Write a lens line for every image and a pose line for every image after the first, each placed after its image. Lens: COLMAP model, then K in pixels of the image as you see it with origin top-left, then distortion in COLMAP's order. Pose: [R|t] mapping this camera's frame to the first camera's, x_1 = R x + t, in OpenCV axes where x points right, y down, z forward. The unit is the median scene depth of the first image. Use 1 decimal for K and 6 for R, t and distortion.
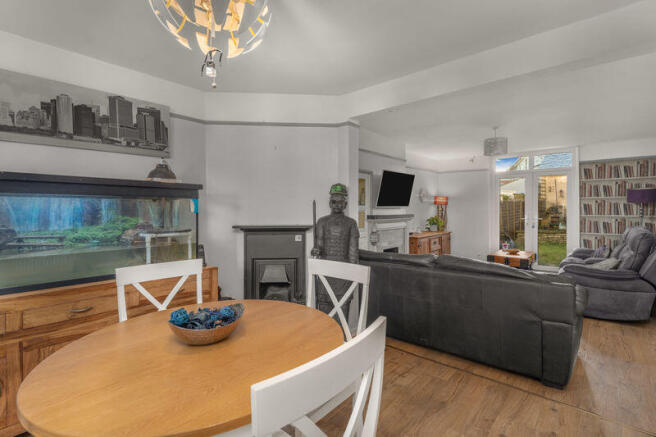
lens RADIAL K [[308.0, 0, 330.9], [0, 308.0, 216.5], [0, 0, 1]] dist [-0.001510, -0.002088]
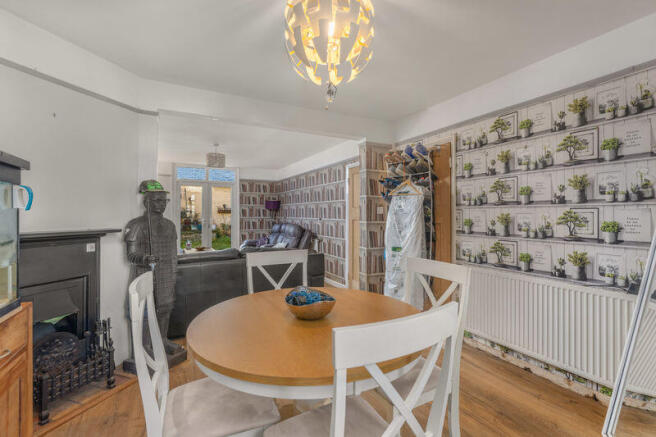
lens RADIAL K [[308.0, 0, 332.4], [0, 308.0, 215.5], [0, 0, 1]] dist [-0.001510, -0.002088]
pose [[0.343465, 0.000368, 0.939166, -0.768703], [0.018739, 0.999798, -0.007245, 0.012631], [-0.938979, 0.020087, 0.343388, 0.264700]]
